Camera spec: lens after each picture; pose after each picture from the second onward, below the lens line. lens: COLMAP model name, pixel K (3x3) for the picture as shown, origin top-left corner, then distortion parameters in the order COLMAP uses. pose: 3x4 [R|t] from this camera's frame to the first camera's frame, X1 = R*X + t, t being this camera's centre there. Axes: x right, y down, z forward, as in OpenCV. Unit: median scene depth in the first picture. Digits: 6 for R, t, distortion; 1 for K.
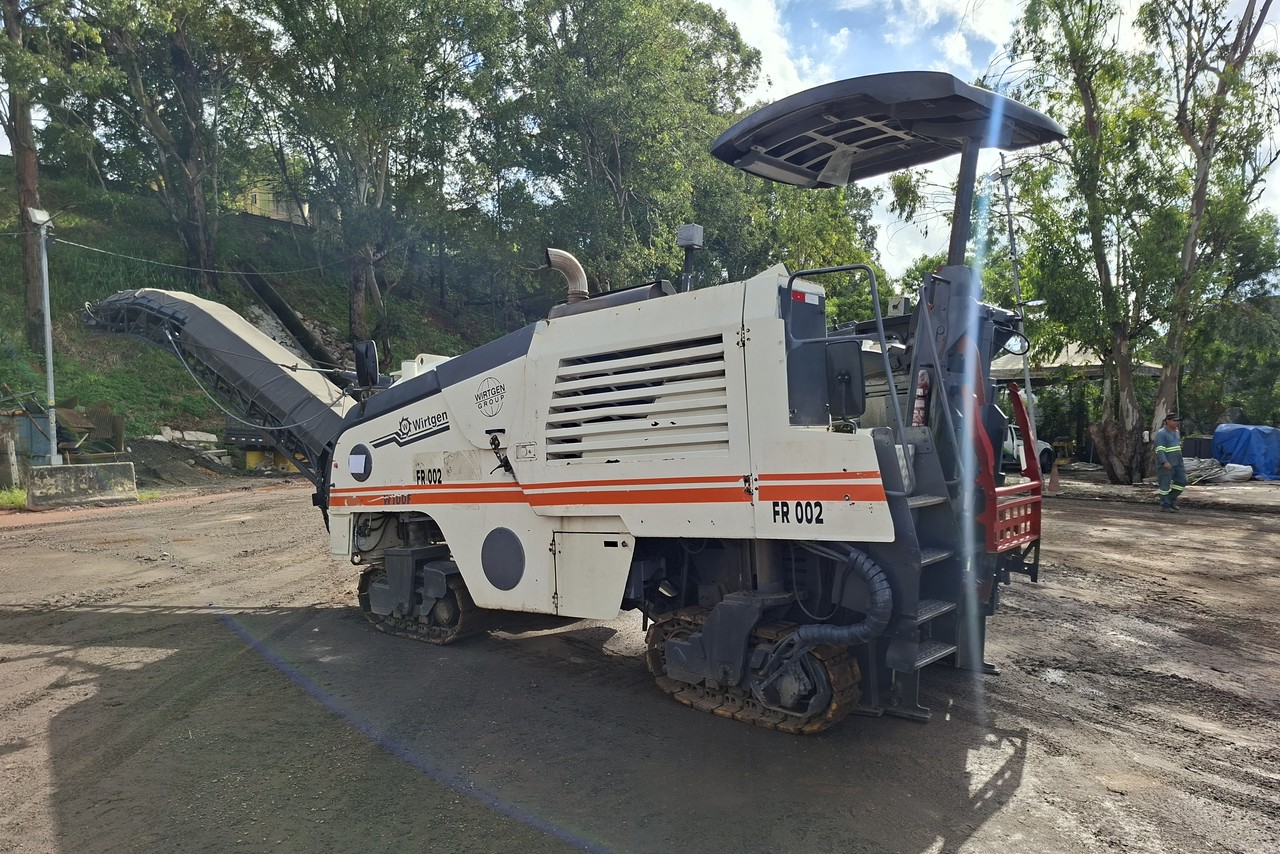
lens RADIAL K [[887.6, 0, 629.0], [0, 887.6, 423.5], [0, 0, 1]] dist [0.102862, -0.113284]
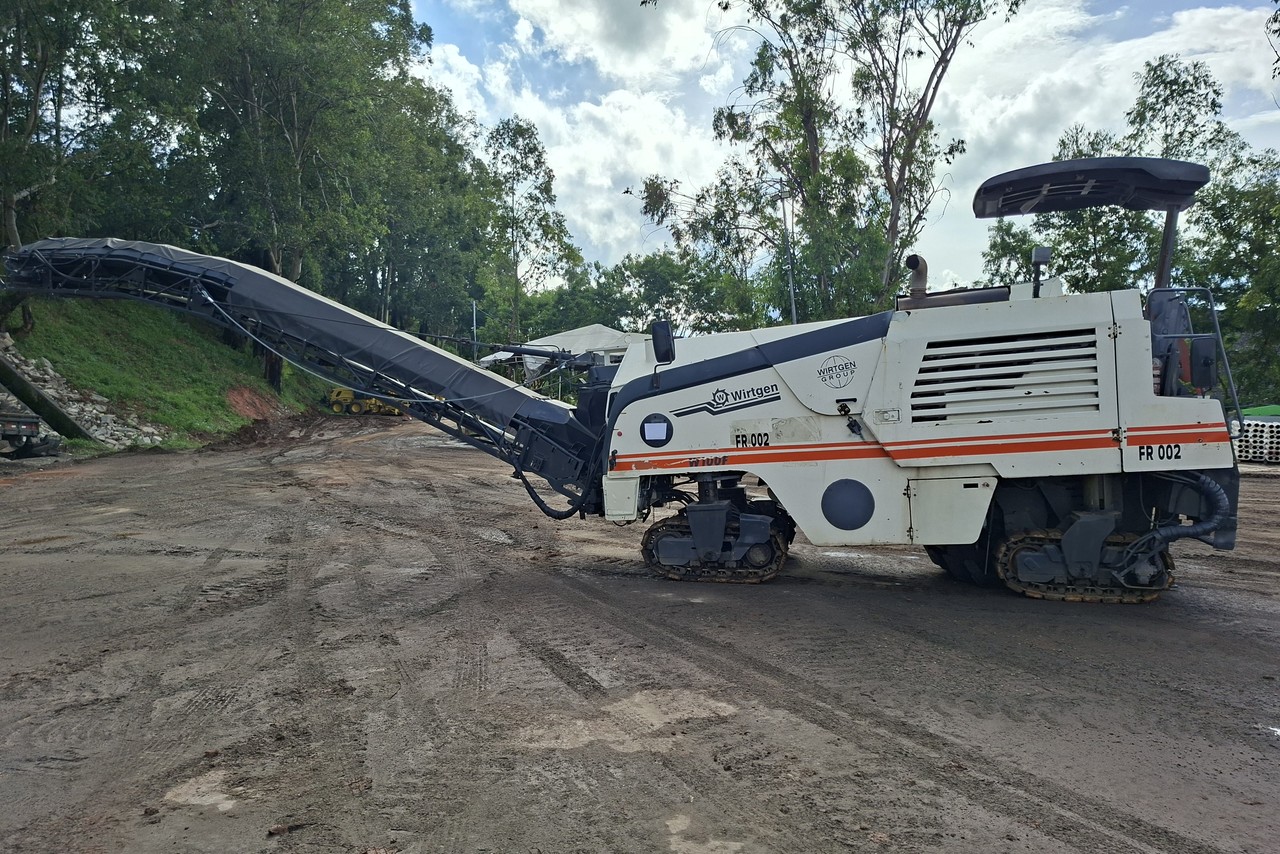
lens RADIAL K [[886.4, 0, 640.0], [0, 886.4, 427.0], [0, 0, 1]] dist [0.113193, -0.147985]
pose [[0.896491, -0.010959, 0.442926, -0.970860], [0.000985, 0.999741, 0.022742, 0.017901], [-0.443060, -0.019952, 0.896270, 0.032012]]
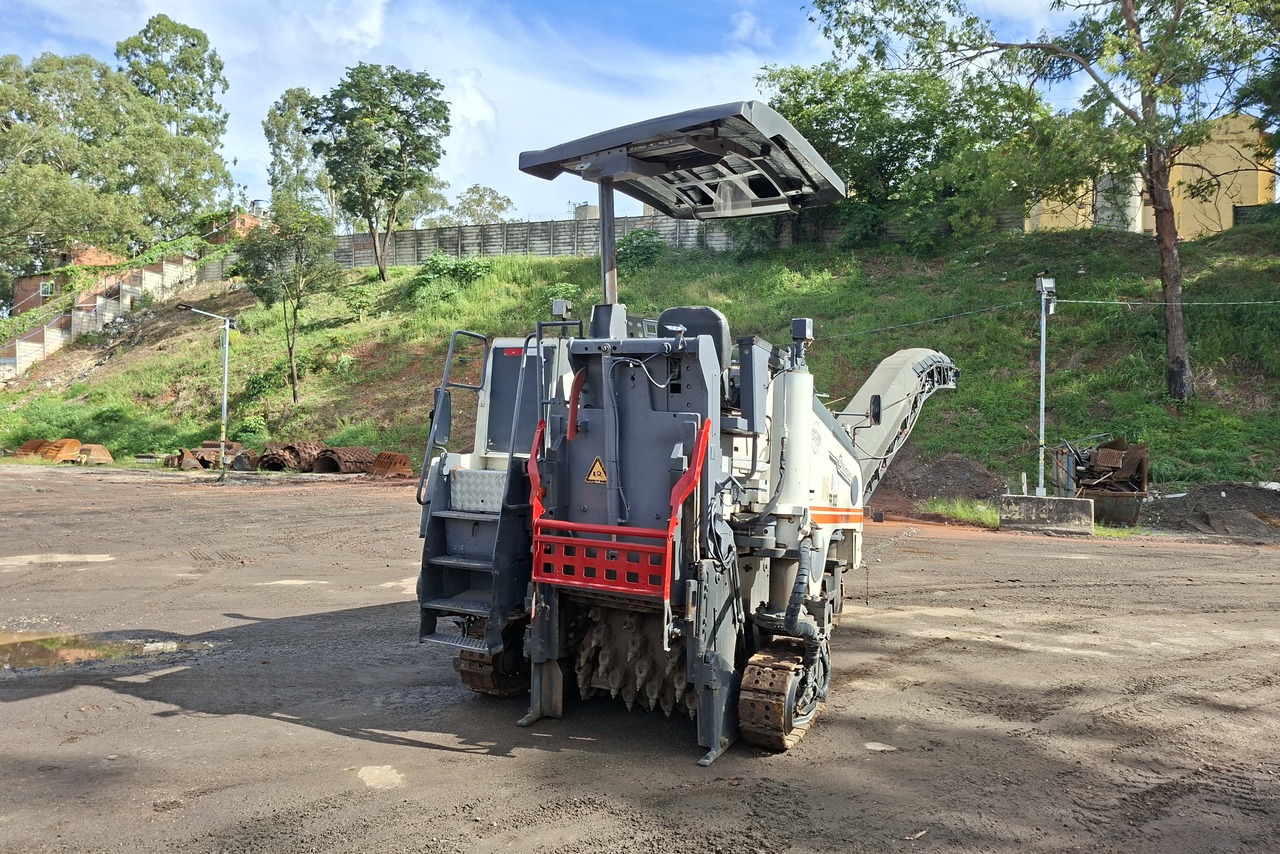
lens RADIAL K [[884.6, 0, 630.8], [0, 884.6, 413.3], [0, 0, 1]] dist [0.138712, -0.189034]
pose [[0.225947, -0.013501, -0.974046, 1.204319], [-0.045944, 0.998644, -0.024500, -0.024795], [0.973055, 0.050287, 0.225021, 0.727187]]
